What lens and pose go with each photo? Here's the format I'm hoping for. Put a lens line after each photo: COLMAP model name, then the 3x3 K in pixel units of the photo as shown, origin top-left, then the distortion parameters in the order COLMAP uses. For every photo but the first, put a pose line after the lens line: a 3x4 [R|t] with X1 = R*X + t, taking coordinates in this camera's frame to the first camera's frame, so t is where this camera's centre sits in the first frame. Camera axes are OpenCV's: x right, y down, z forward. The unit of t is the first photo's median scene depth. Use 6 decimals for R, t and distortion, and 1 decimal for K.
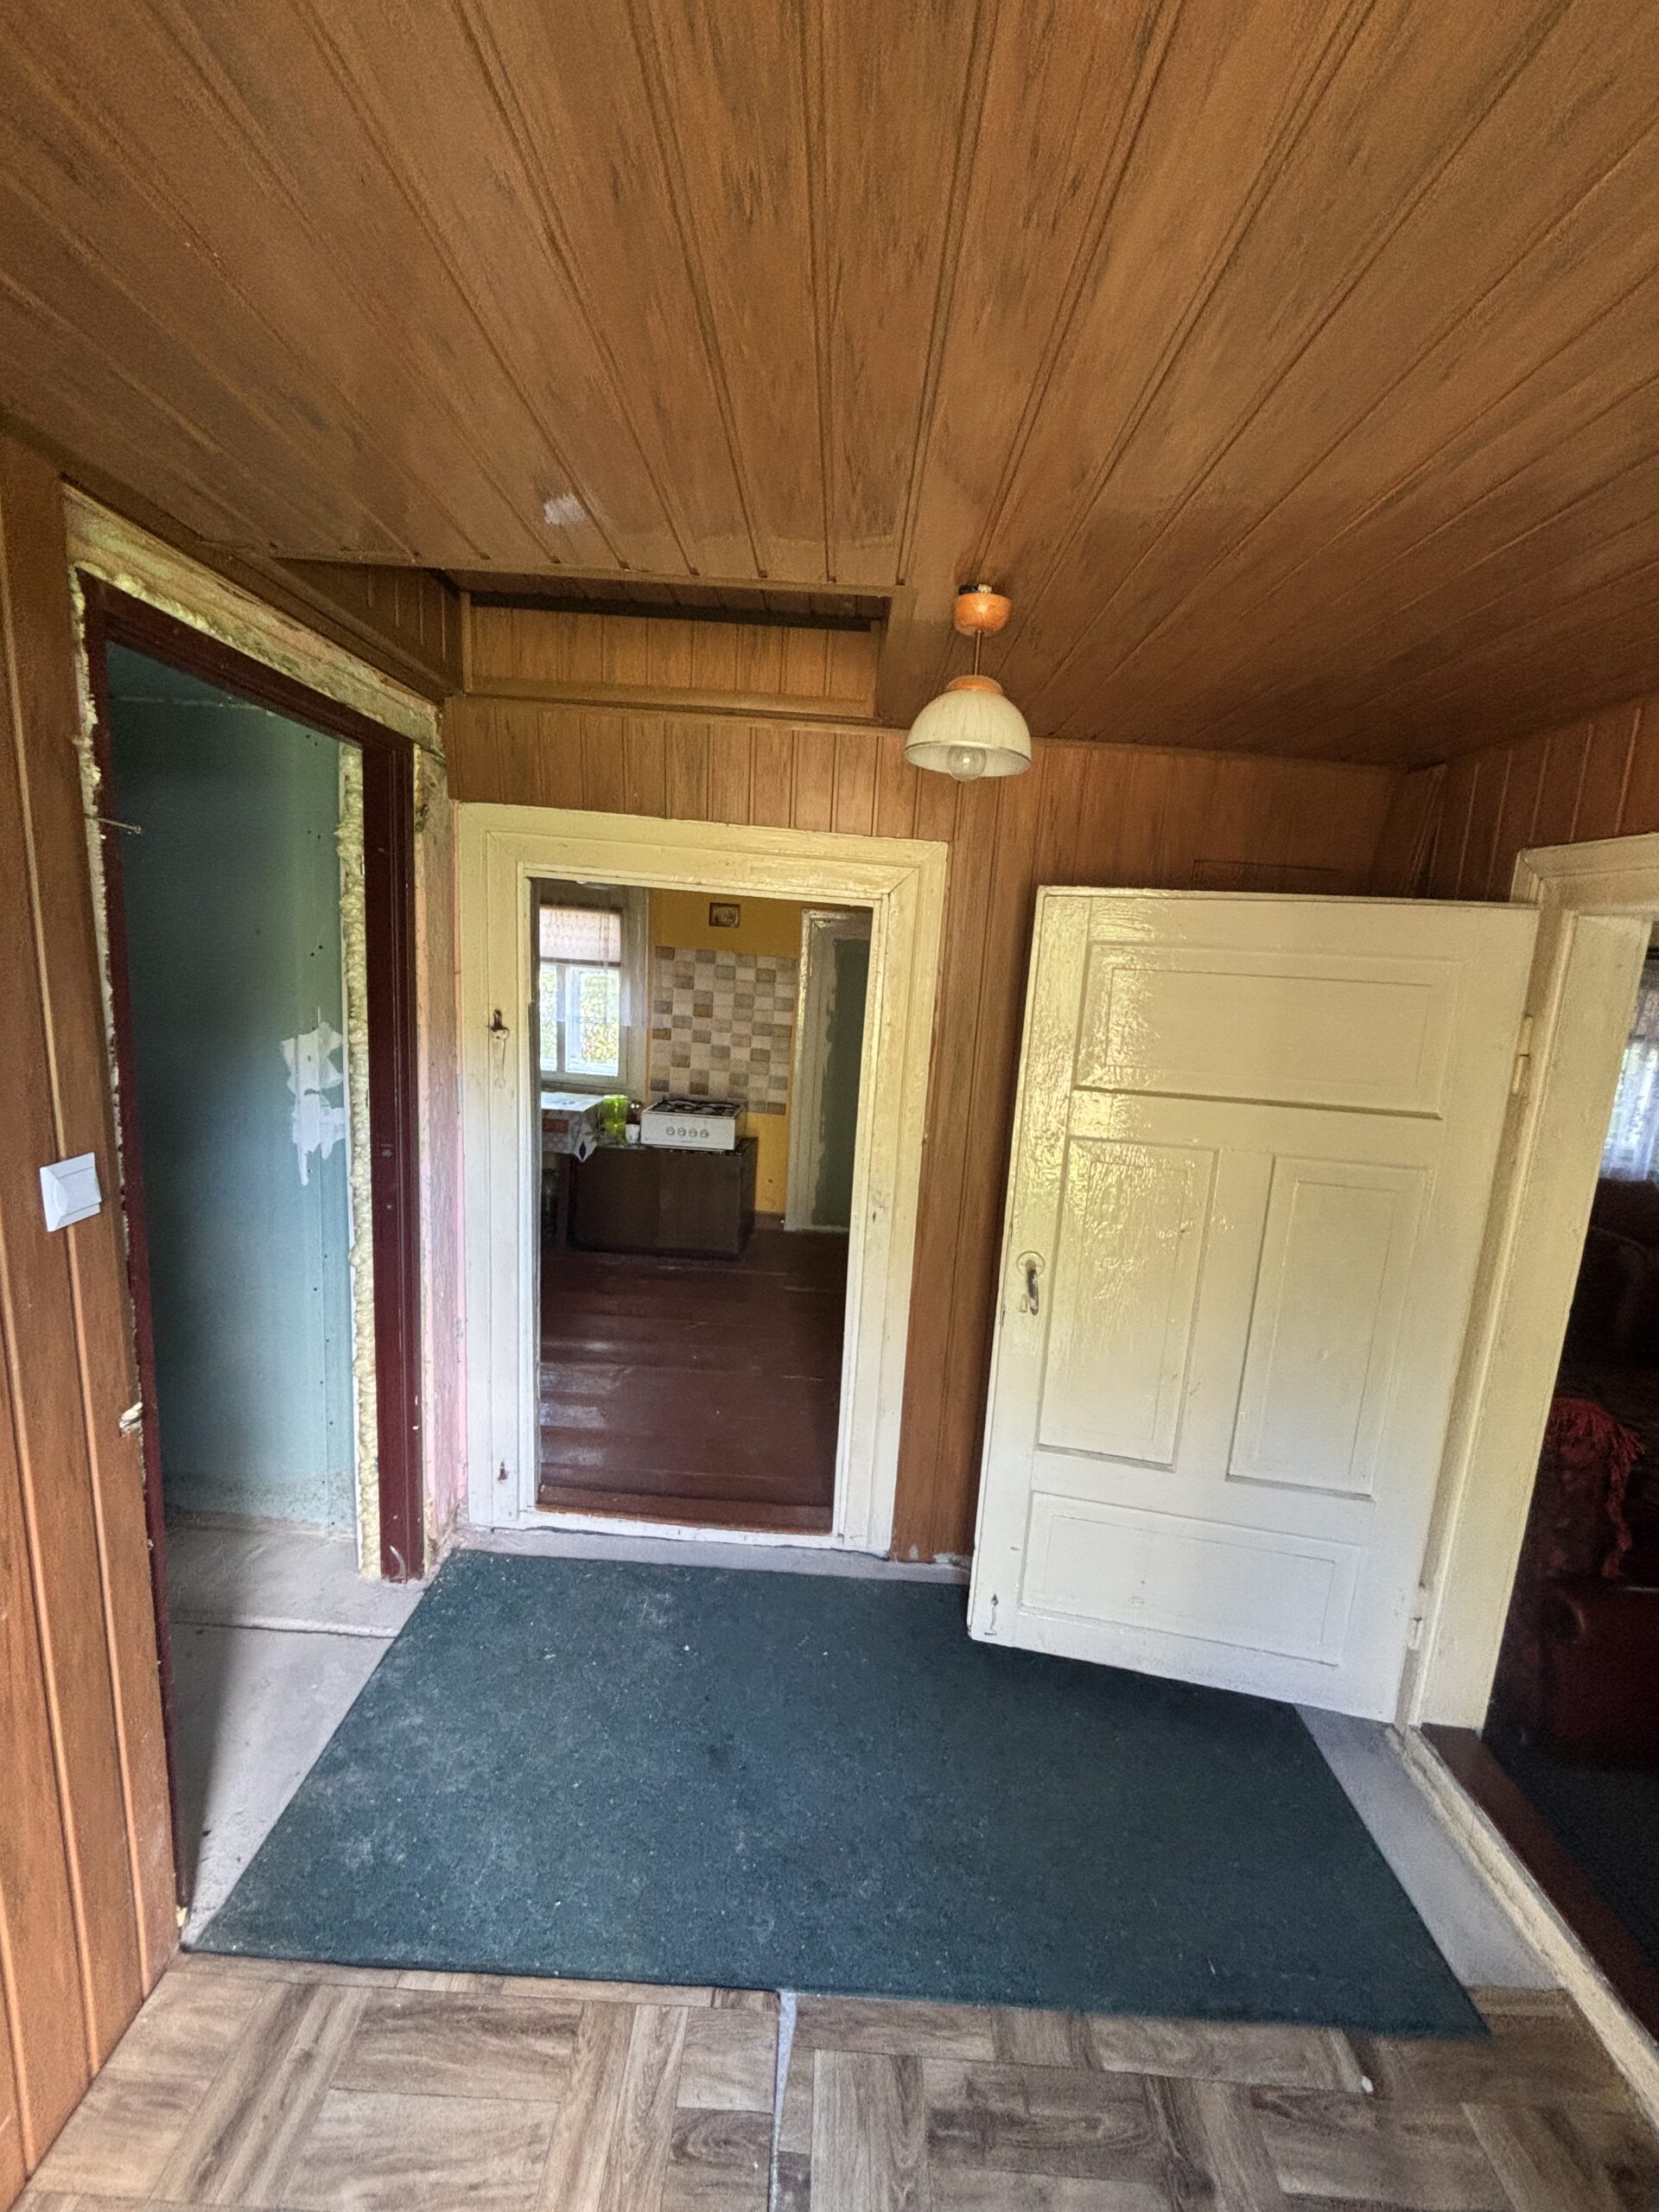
lens RADIAL K [[893.0, 0, 846.1], [0, 893.0, 1119.0], [0, 0, 1]] dist [0.001018, -0.000339]
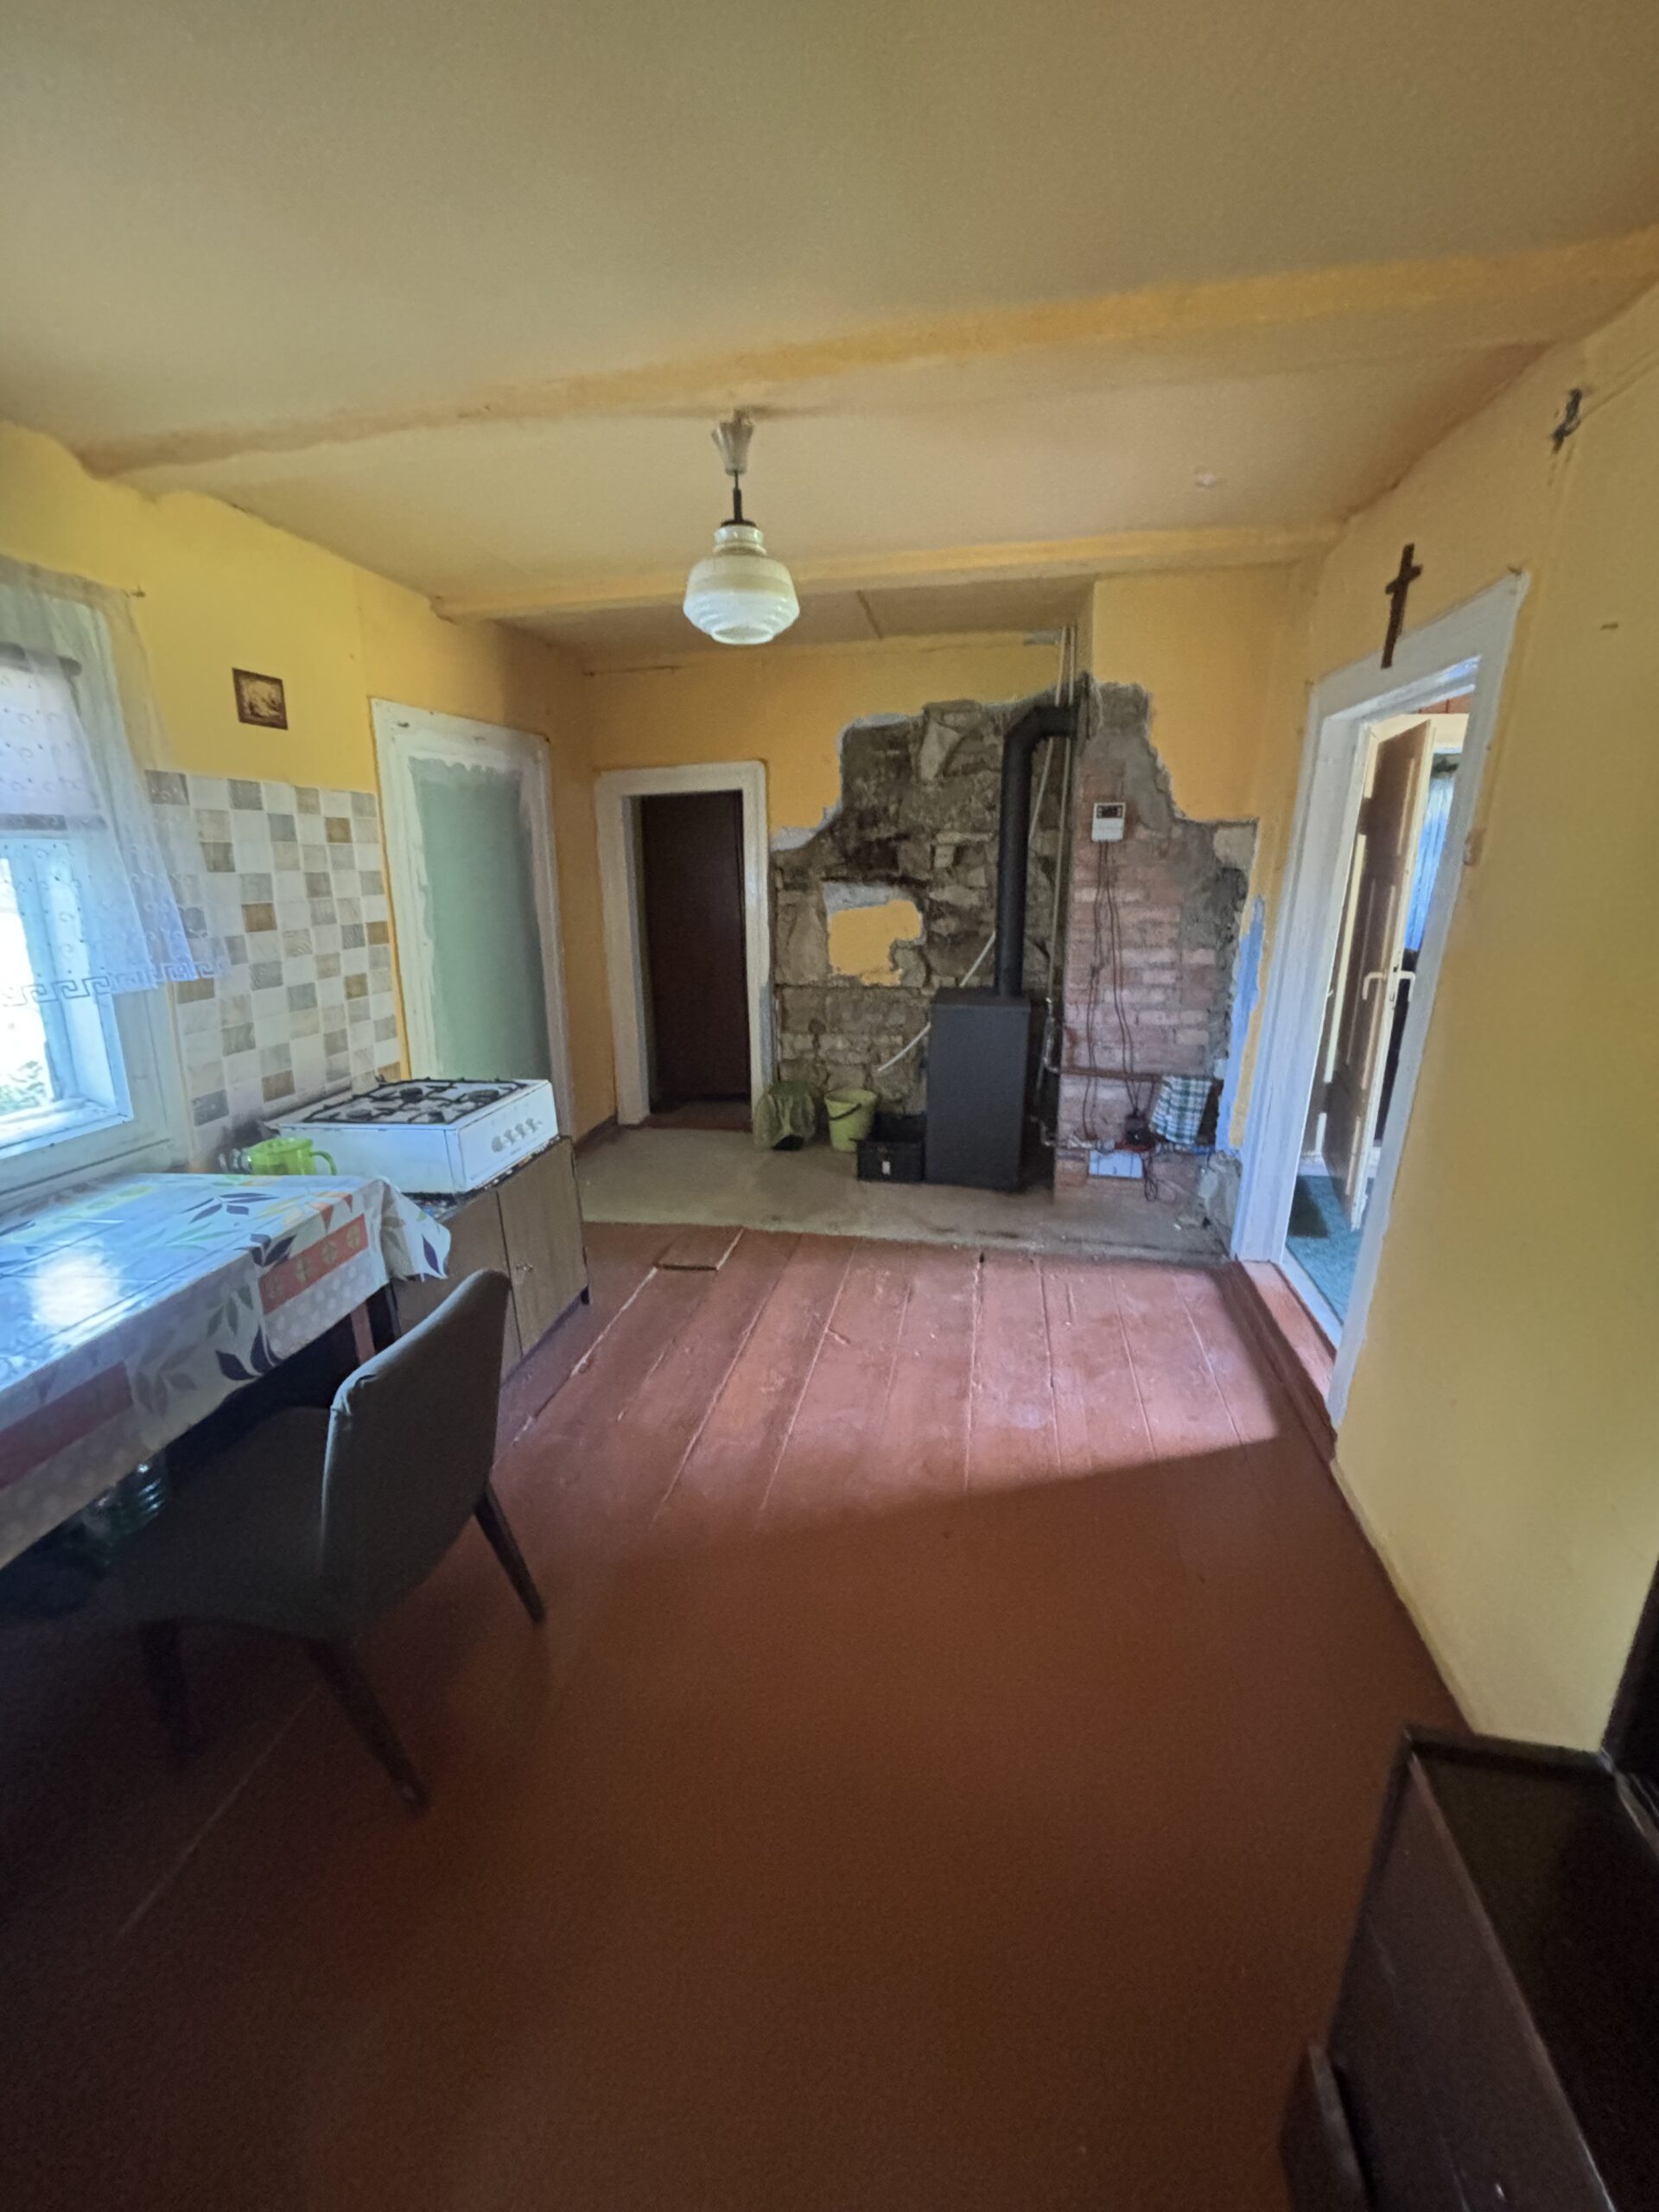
lens RADIAL K [[893.0, 0, 843.5], [0, 893.0, 1096.4], [0, 0, 1]] dist [0.001018, -0.000339]
pose [[0.166042, -0.346418, 0.923269, -0.567186], [0.210643, 0.927115, 0.309978, -0.114992], [-0.963358, 0.143011, 0.226911, 0.617619]]
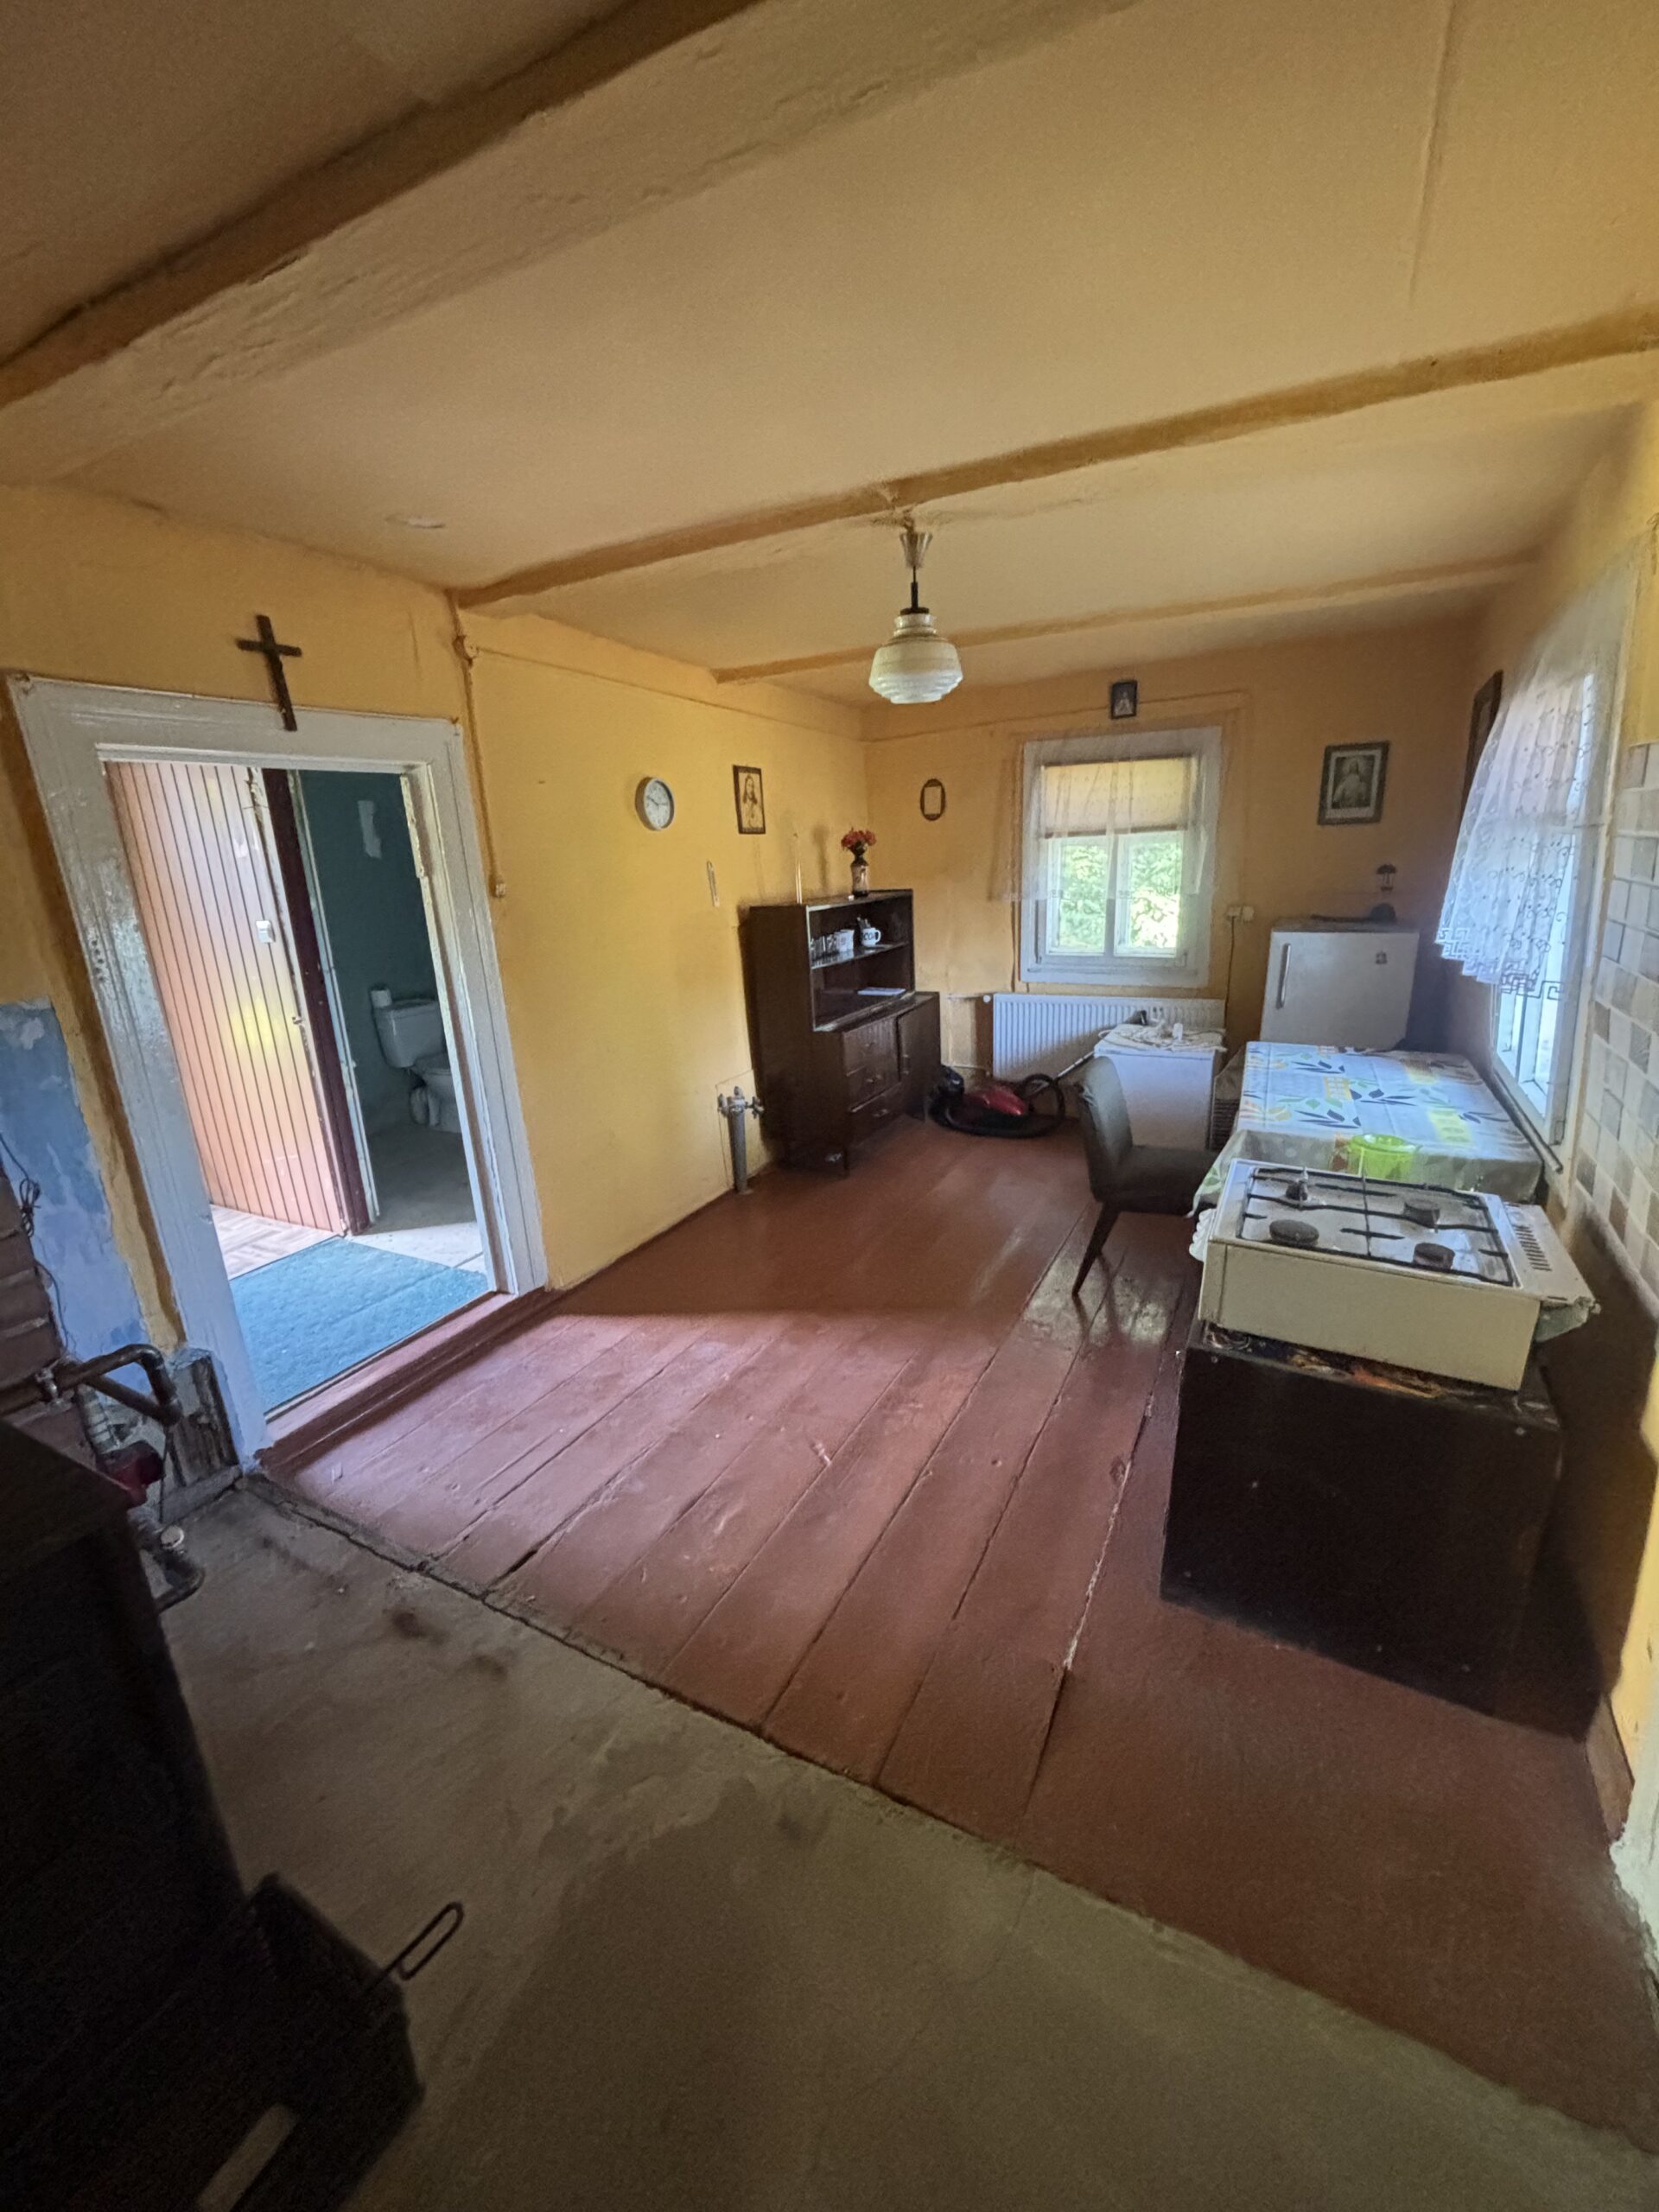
lens RADIAL K [[893.0, 0, 843.3], [0, 893.0, 1122.0], [0, 0, 1]] dist [0.001018, -0.000339]
pose [[-0.456940, 0.197223, -0.867357, 0.218391], [-0.171194, 0.937380, 0.303333, -0.112968], [0.872868, 0.287091, -0.394563, 0.899555]]
